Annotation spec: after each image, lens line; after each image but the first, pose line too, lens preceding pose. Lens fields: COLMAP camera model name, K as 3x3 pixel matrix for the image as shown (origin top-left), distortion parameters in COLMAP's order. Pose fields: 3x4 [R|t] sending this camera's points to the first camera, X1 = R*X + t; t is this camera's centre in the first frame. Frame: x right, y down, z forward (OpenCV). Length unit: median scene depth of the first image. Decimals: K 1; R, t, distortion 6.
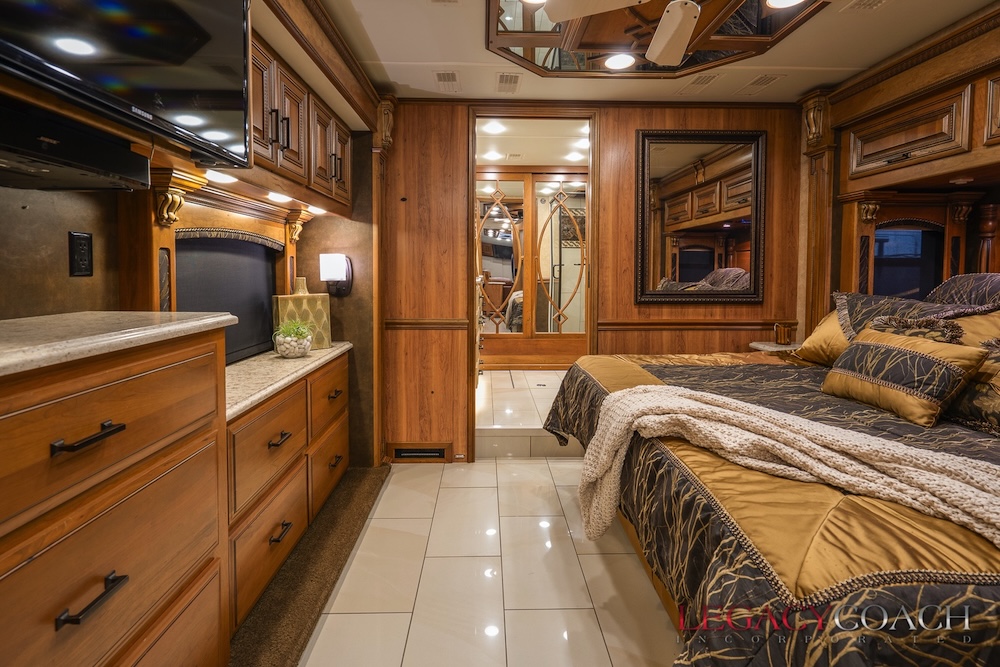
lens RADIAL K [[461.0, 0, 500.5], [0, 461.0, 286.7], [0, 0, 1]] dist [-0.002061, 0.000628]
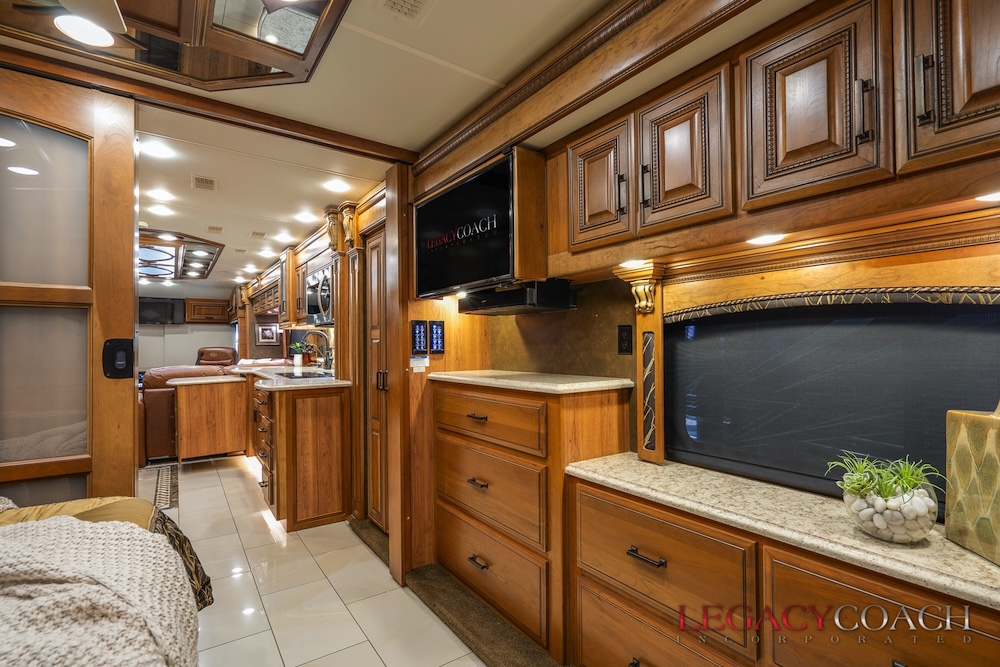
lens RADIAL K [[459.3, 0, 484.0], [0, 459.3, 339.5], [0, 0, 1]] dist [-0.003851, -0.000046]
pose [[-0.843190, -0.005570, -0.537586, 0.133037], [-0.017047, 0.999721, 0.016379, -0.042905], [0.537345, 0.022975, -0.843050, 0.978766]]
